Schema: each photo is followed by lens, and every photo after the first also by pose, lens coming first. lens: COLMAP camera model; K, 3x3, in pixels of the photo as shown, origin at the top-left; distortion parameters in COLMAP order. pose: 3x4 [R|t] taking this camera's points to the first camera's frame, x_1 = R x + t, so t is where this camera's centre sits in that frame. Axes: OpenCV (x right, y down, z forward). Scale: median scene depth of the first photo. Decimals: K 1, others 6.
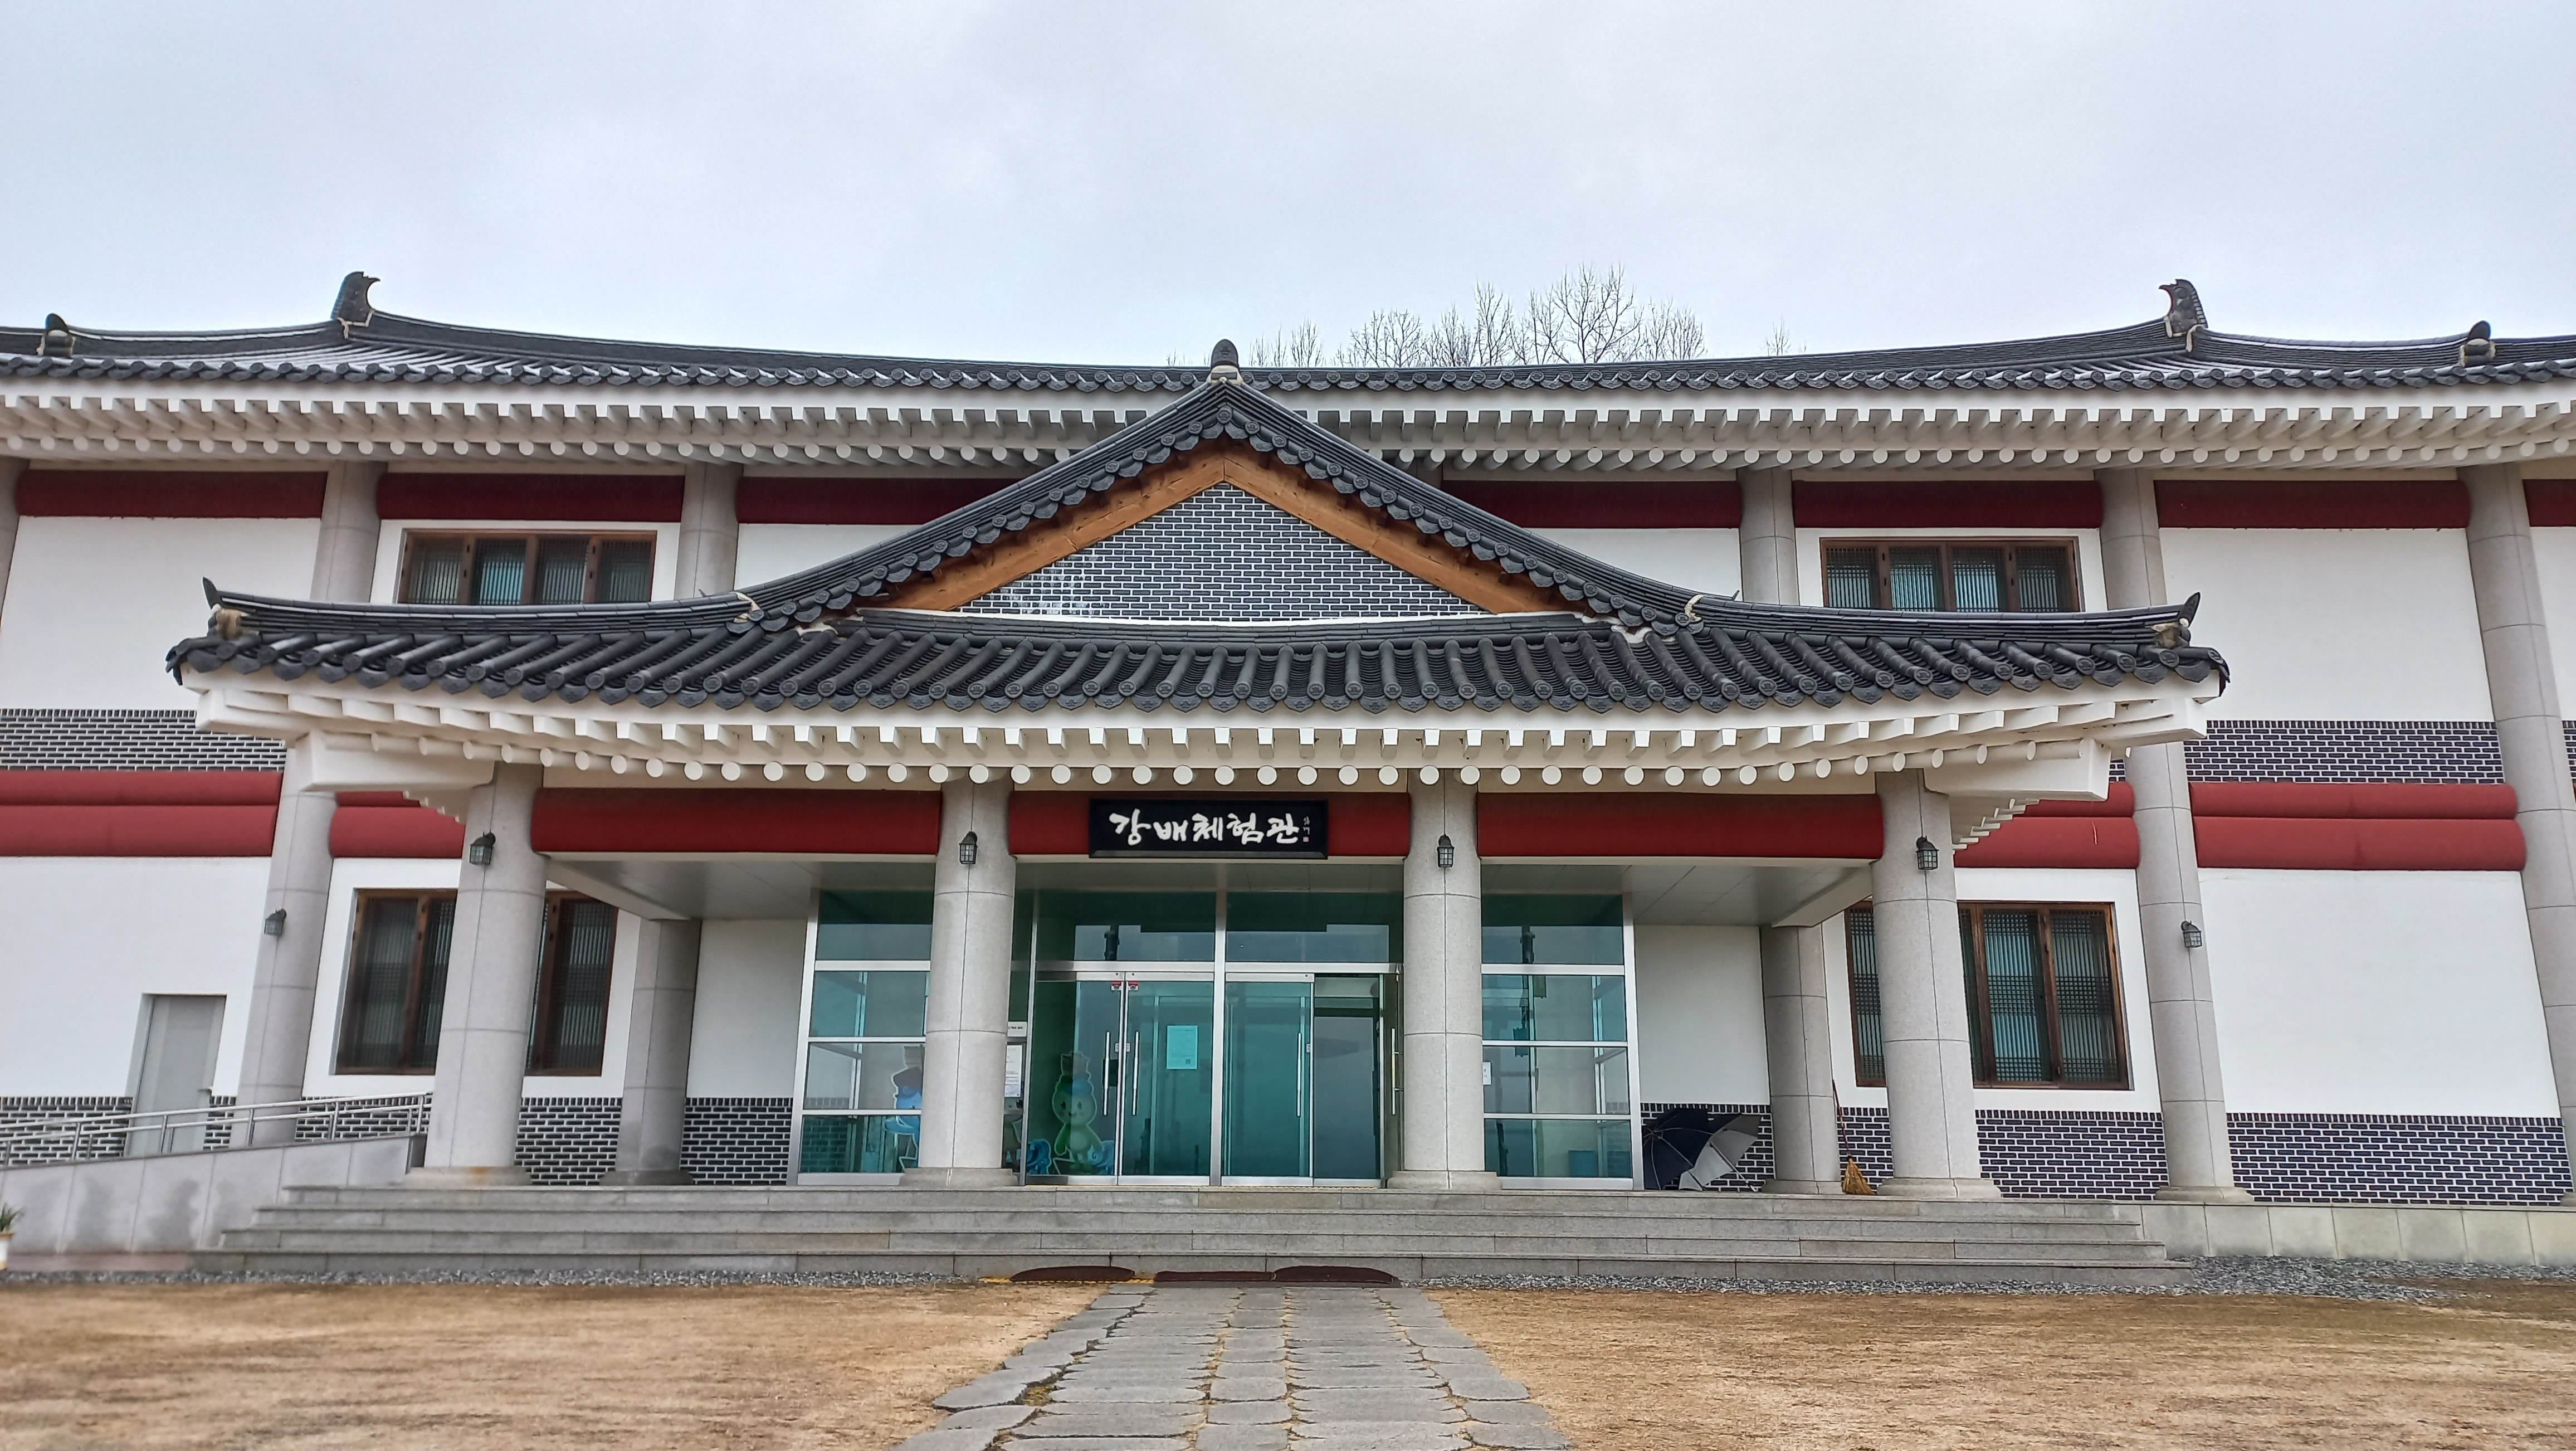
lens RADIAL K [[1857.2, 0, 1292.9], [0, 1857.2, 719.9], [0, 0, 1]] dist [0.037084, -0.025716]
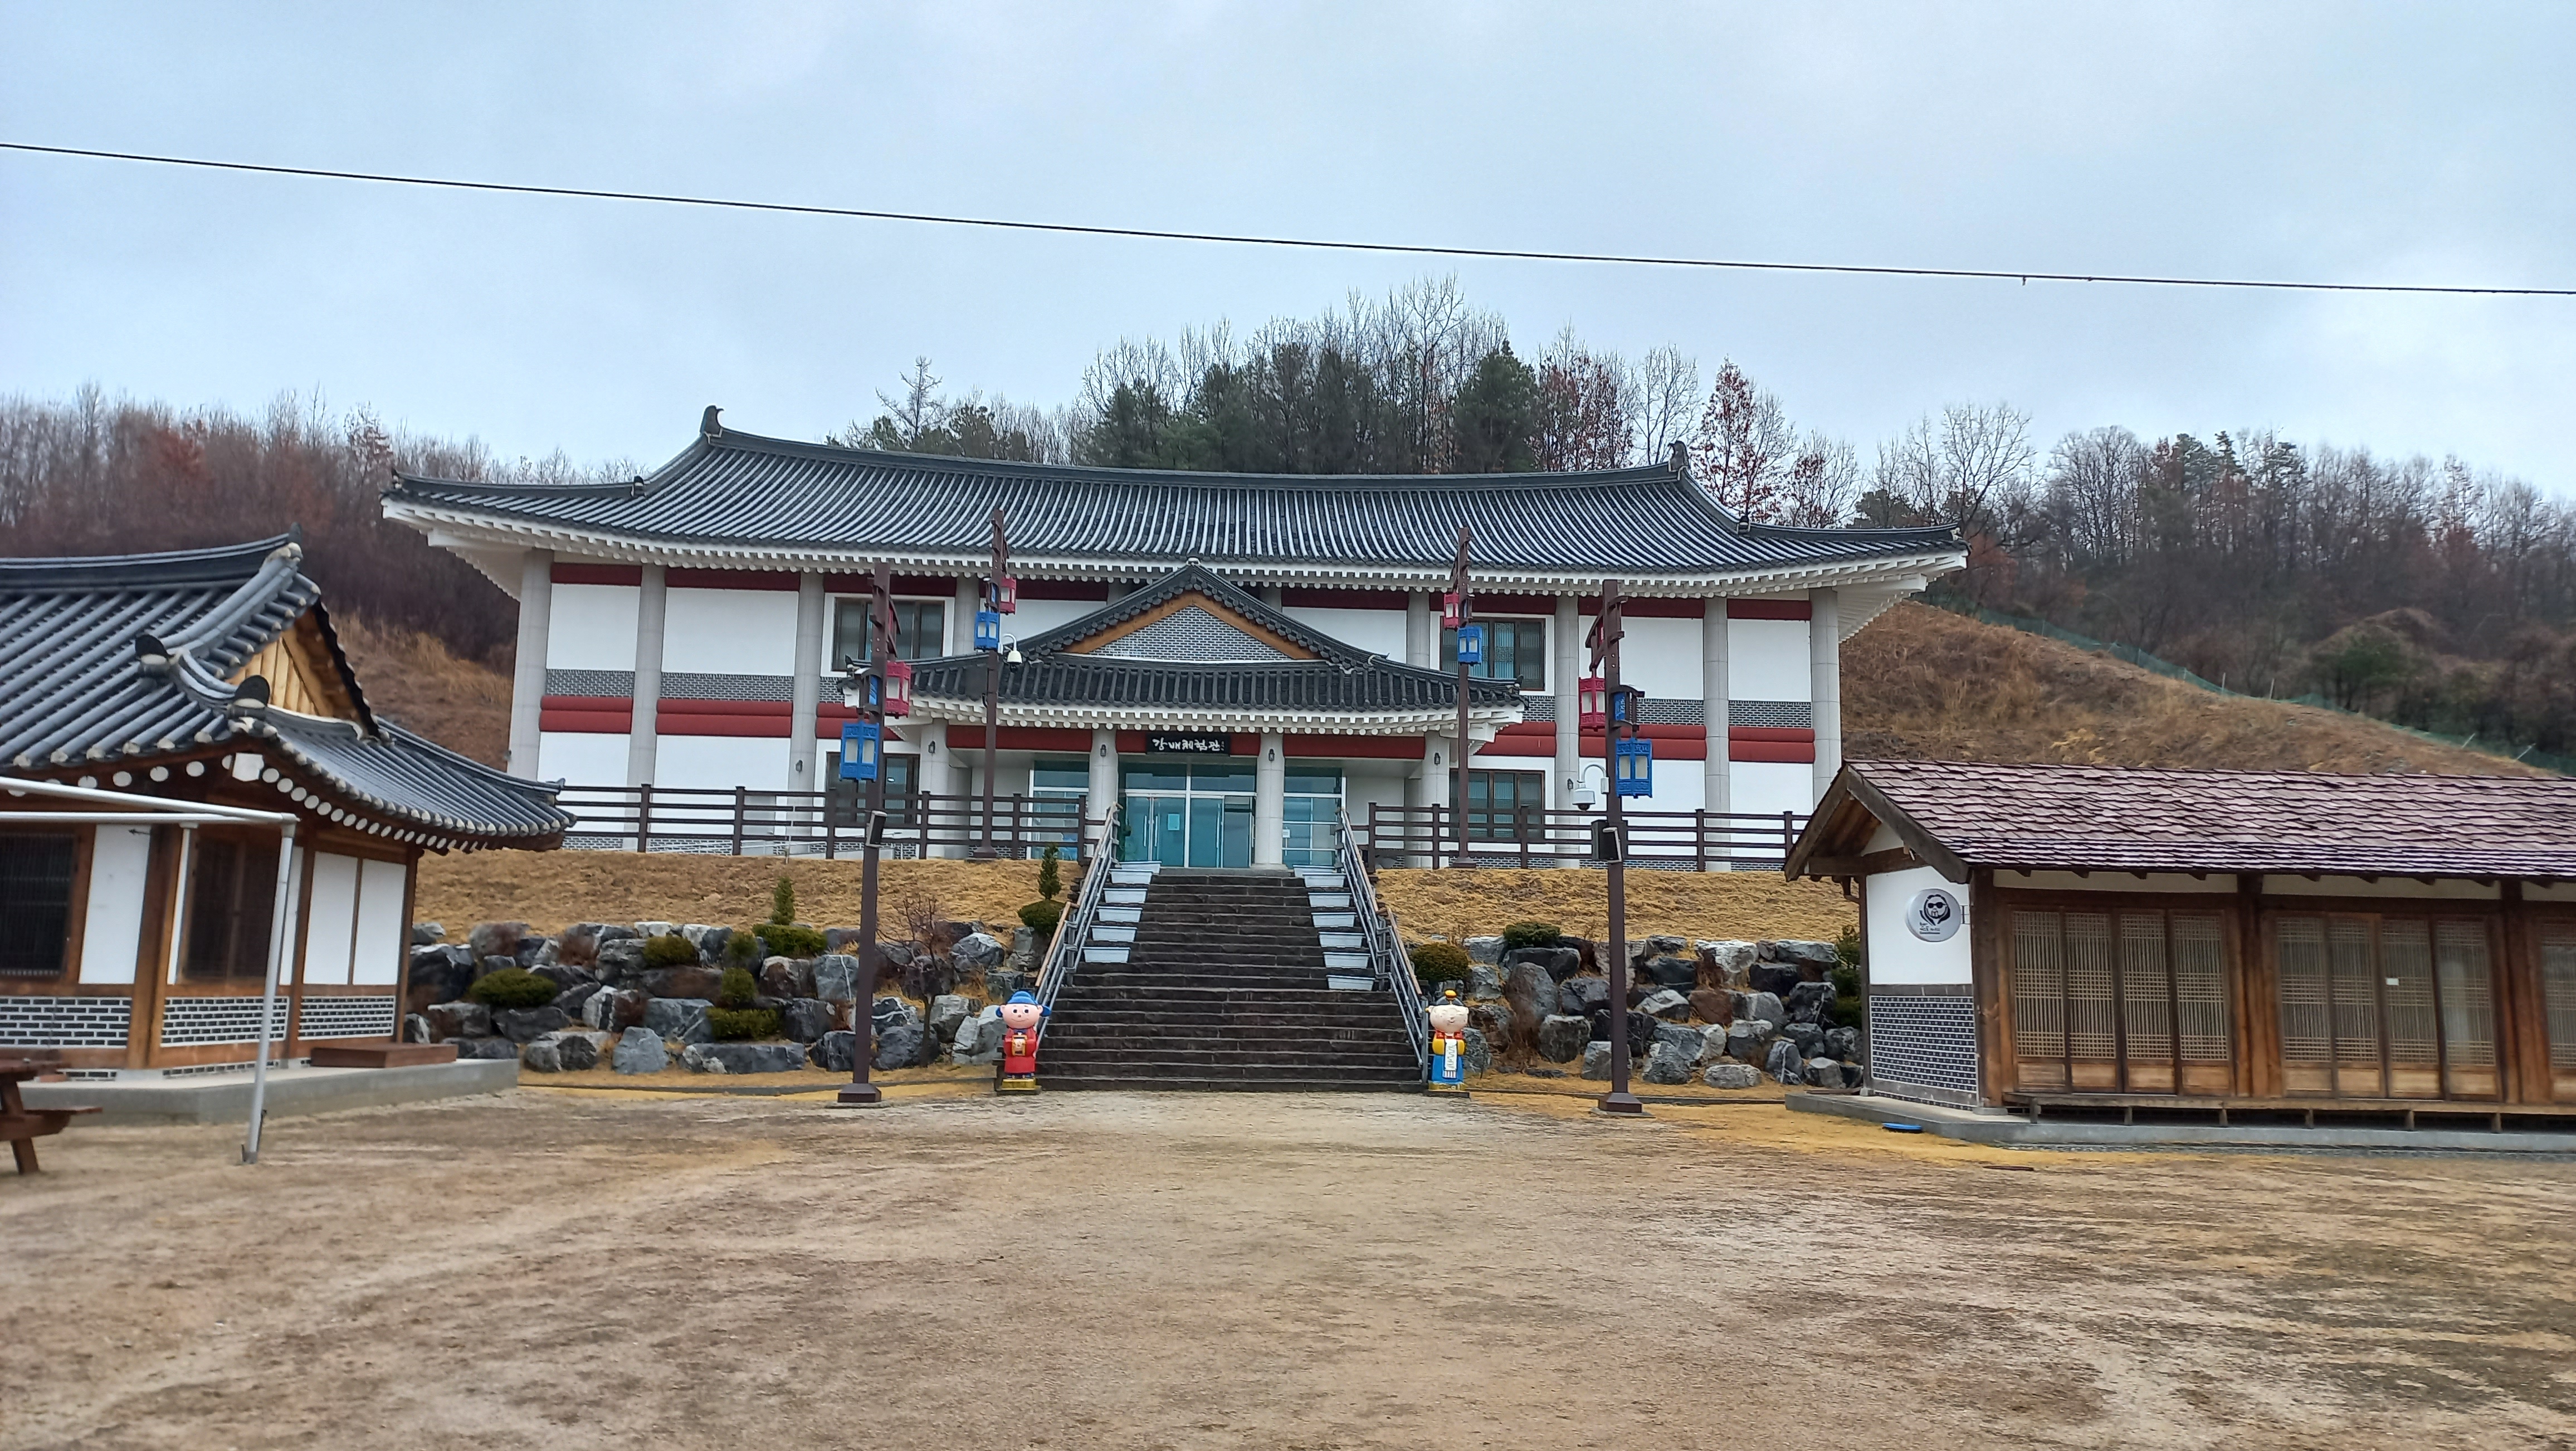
lens RADIAL K [[1857.2, 0, 1296.0], [0, 1857.2, 725.4], [0, 0, 1]] dist [0.037084, -0.025716]
pose [[0.998481, 0.017167, 0.052359, -0.028205], [-0.022892, 0.993582, 0.110773, -0.268939], [-0.050121, -0.111803, 0.992466, -1.688764]]
